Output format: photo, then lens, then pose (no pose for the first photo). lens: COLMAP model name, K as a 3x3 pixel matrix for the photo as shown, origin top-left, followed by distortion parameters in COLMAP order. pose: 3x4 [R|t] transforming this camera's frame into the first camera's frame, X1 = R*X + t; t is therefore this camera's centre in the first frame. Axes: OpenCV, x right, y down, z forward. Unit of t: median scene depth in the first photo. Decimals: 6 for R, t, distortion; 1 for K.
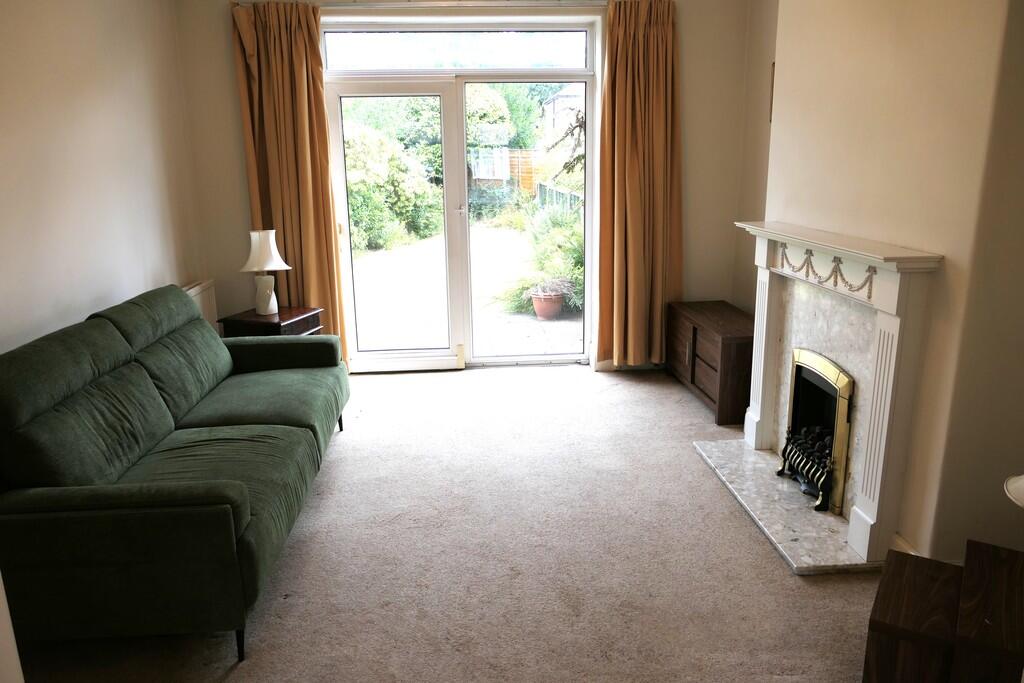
lens RADIAL K [[732.0, 0, 517.9], [0, 732.0, 334.4], [0, 0, 1]] dist [-0.022809, 0.001911]
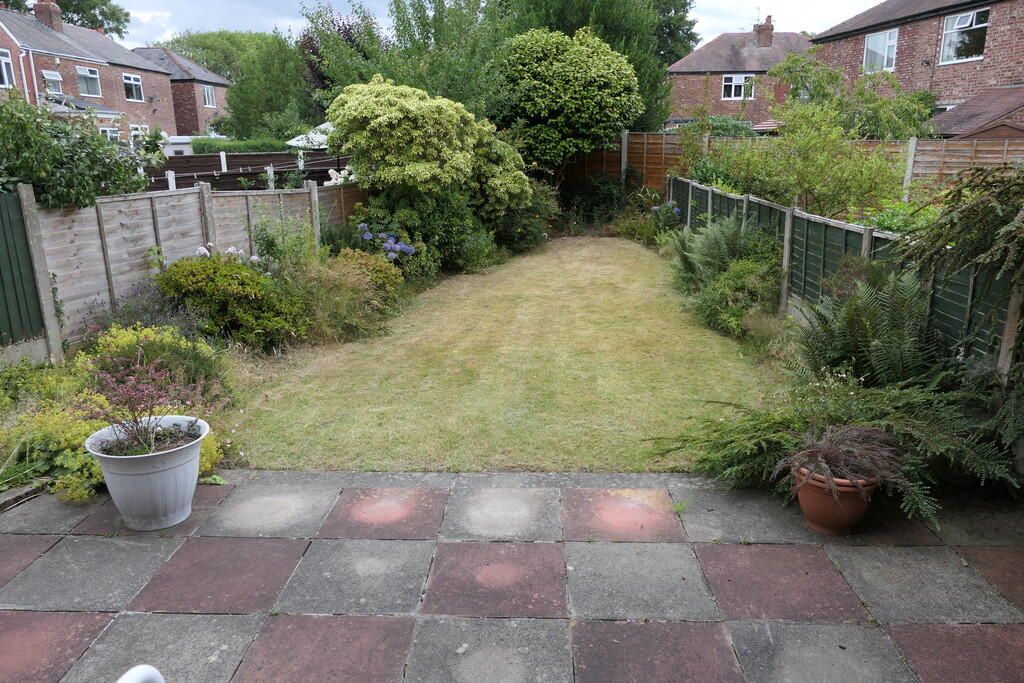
lens RADIAL K [[732.0, 0, 516.0], [0, 732.0, 343.4], [0, 0, 1]] dist [-0.022809, 0.001911]
pose [[0.993372, 0.033195, -0.110046, -0.050083], [-0.029721, 0.999011, 0.033060, -0.069321], [0.111035, -0.029570, 0.993376, 0.282764]]
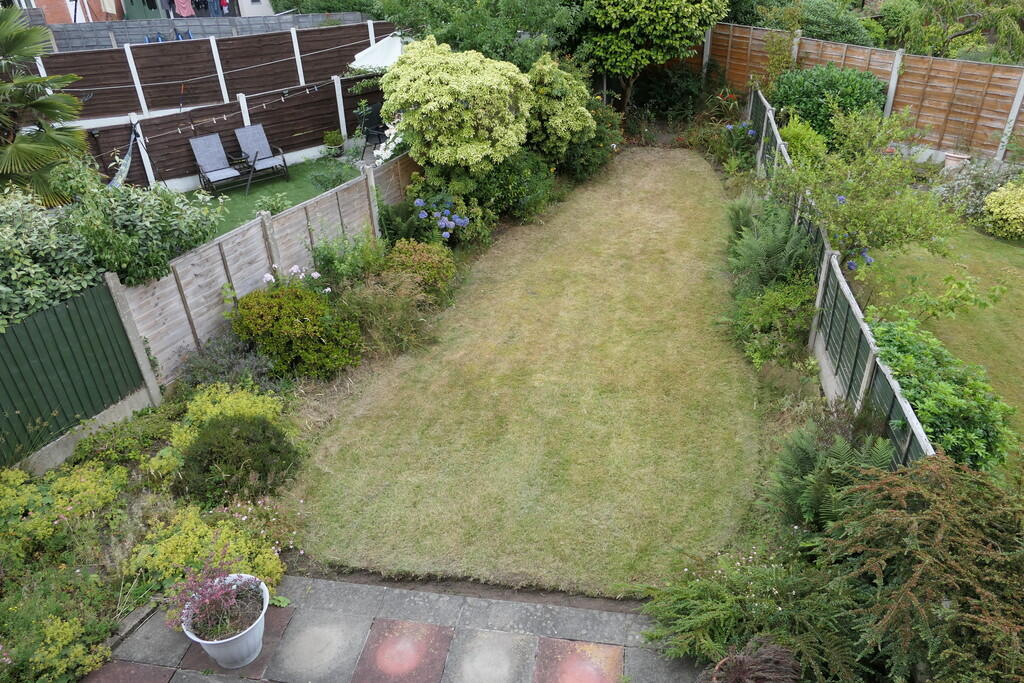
lens RADIAL K [[732.0, 0, 513.8], [0, 732.0, 340.7], [0, 0, 1]] dist [-0.022809, 0.001911]
pose [[0.969579, 0.112734, -0.217275, -0.017987], [-0.035810, 0.943410, 0.329690, -0.234044], [0.242147, -0.311880, 0.918747, 0.278182]]
